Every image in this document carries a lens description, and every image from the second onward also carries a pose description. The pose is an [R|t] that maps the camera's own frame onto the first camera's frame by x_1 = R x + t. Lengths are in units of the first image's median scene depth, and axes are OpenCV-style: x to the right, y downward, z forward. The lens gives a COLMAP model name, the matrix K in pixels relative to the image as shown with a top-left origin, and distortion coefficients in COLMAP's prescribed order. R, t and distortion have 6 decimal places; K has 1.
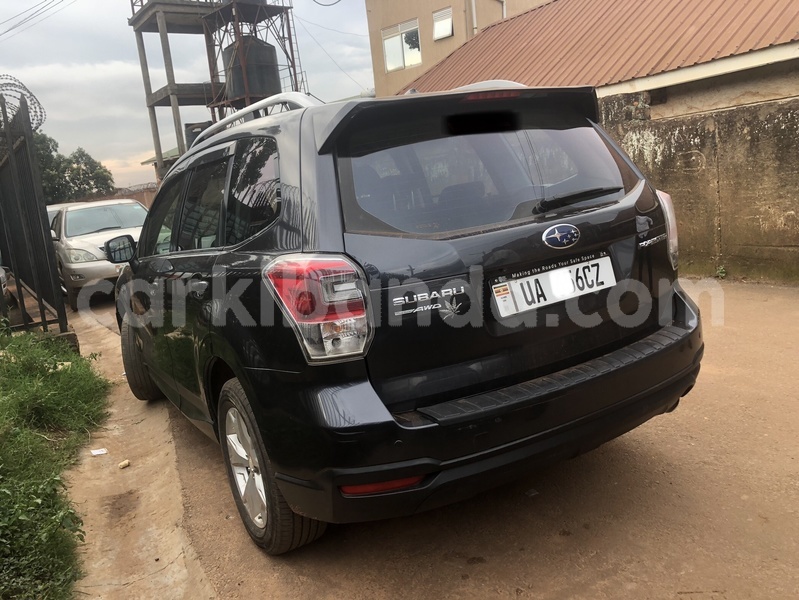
lens RADIAL K [[652.4, 0, 402.0], [0, 652.4, 299.1], [0, 0, 1]] dist [0.083797, -0.036197]
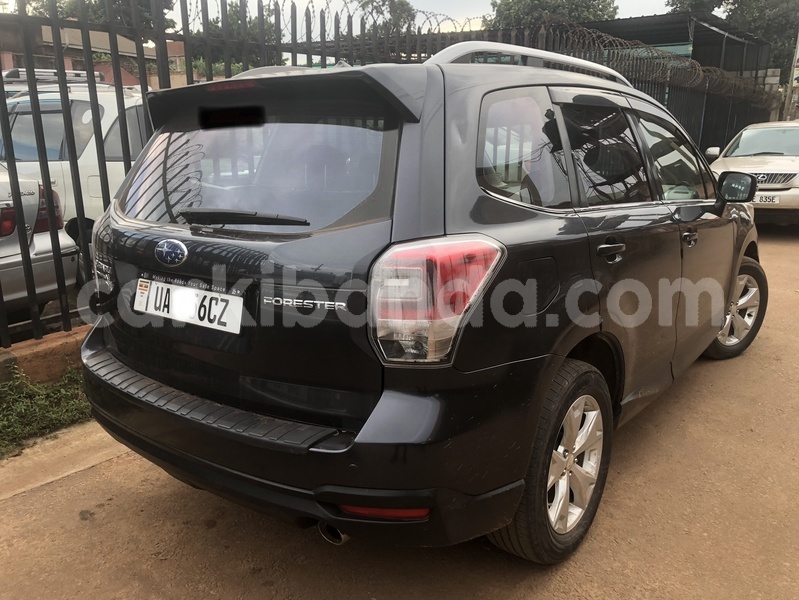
lens RADIAL K [[652.4, 0, 398.9], [0, 652.4, 297.0], [0, 0, 1]] dist [0.083797, -0.036197]
pose [[0.344128, 0.328937, -0.879418, 1.131791], [-0.193131, 0.941395, 0.276544, -0.338647], [0.918845, 0.074676, 0.387488, 0.898864]]
